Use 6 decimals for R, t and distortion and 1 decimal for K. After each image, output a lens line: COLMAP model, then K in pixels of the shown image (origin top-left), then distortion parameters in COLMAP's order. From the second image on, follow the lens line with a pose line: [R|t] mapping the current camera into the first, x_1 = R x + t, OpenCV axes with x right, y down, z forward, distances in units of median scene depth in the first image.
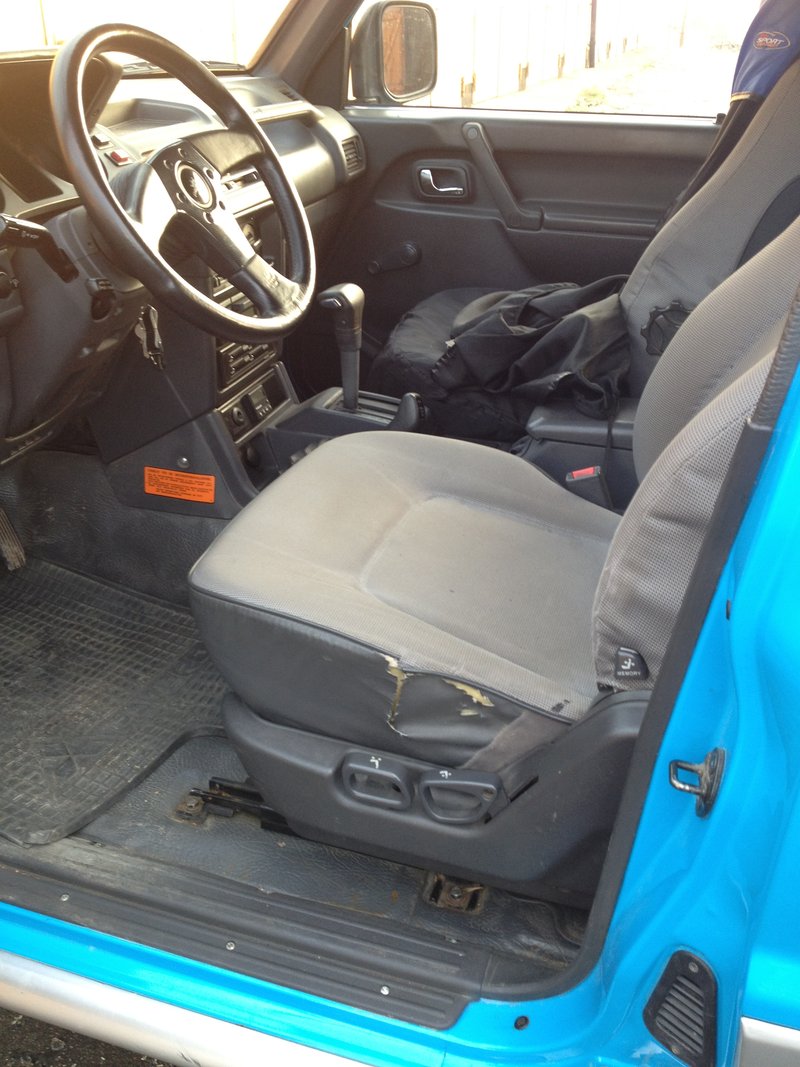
lens RADIAL K [[1028.3, 0, 400.0], [0, 1028.3, 533.5], [0, 0, 1]] dist [0.182962, -0.438965]
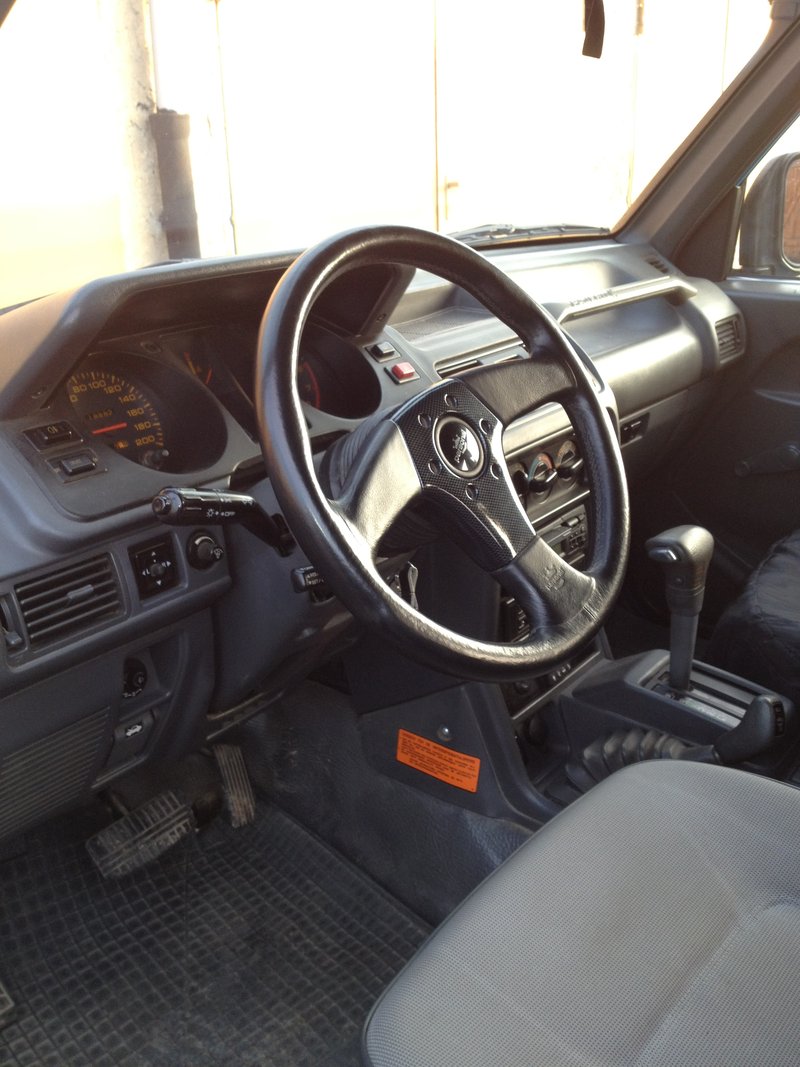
lens RADIAL K [[1005.2, 0, 394.3], [0, 1005.2, 527.4], [0, 0, 1]] dist [0.179270, -0.462814]
pose [[0.931338, 0.105837, -0.348437, 0.004952], [-0.139274, 0.987613, -0.072280, -0.160850], [0.336471, 0.115845, 0.934541, 0.255088]]
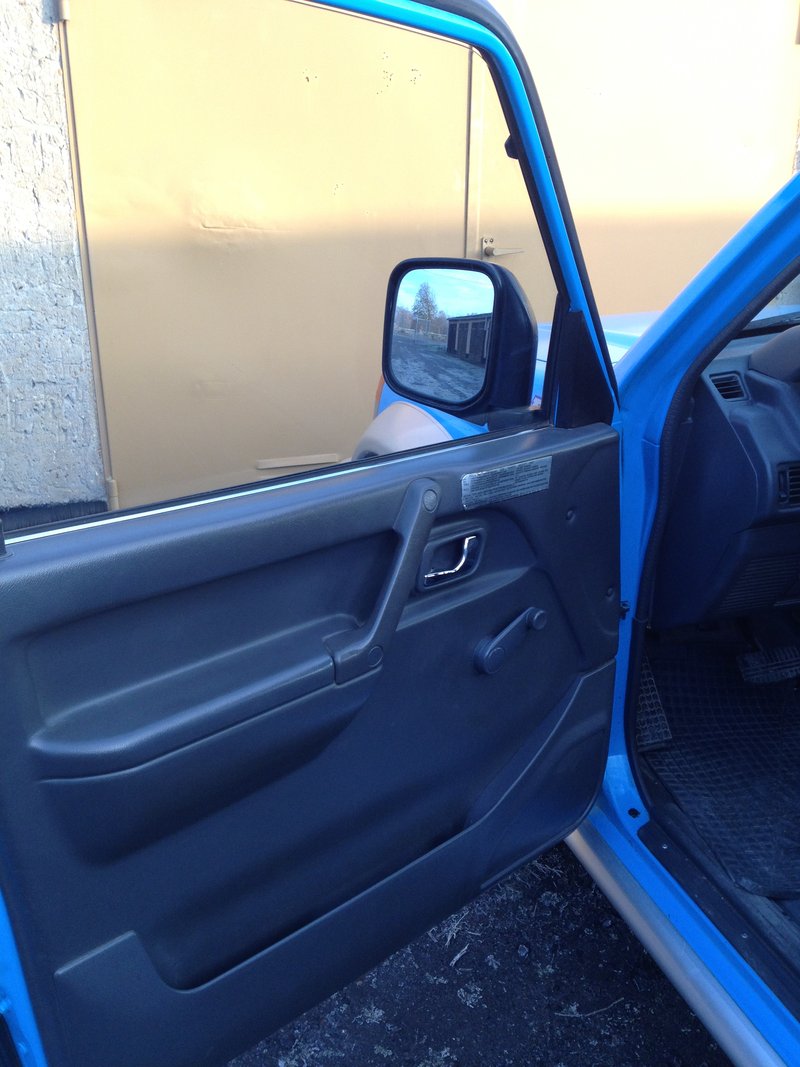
lens RADIAL K [[1005.2, 0, 394.3], [0, 1005.2, 527.4], [0, 0, 1]] dist [0.179270, -0.462814]
pose [[0.606522, 0.281208, -0.743676, 0.149763], [-0.364360, 0.929669, 0.054375, -0.020488], [0.706663, 0.237986, 0.666325, -0.182822]]
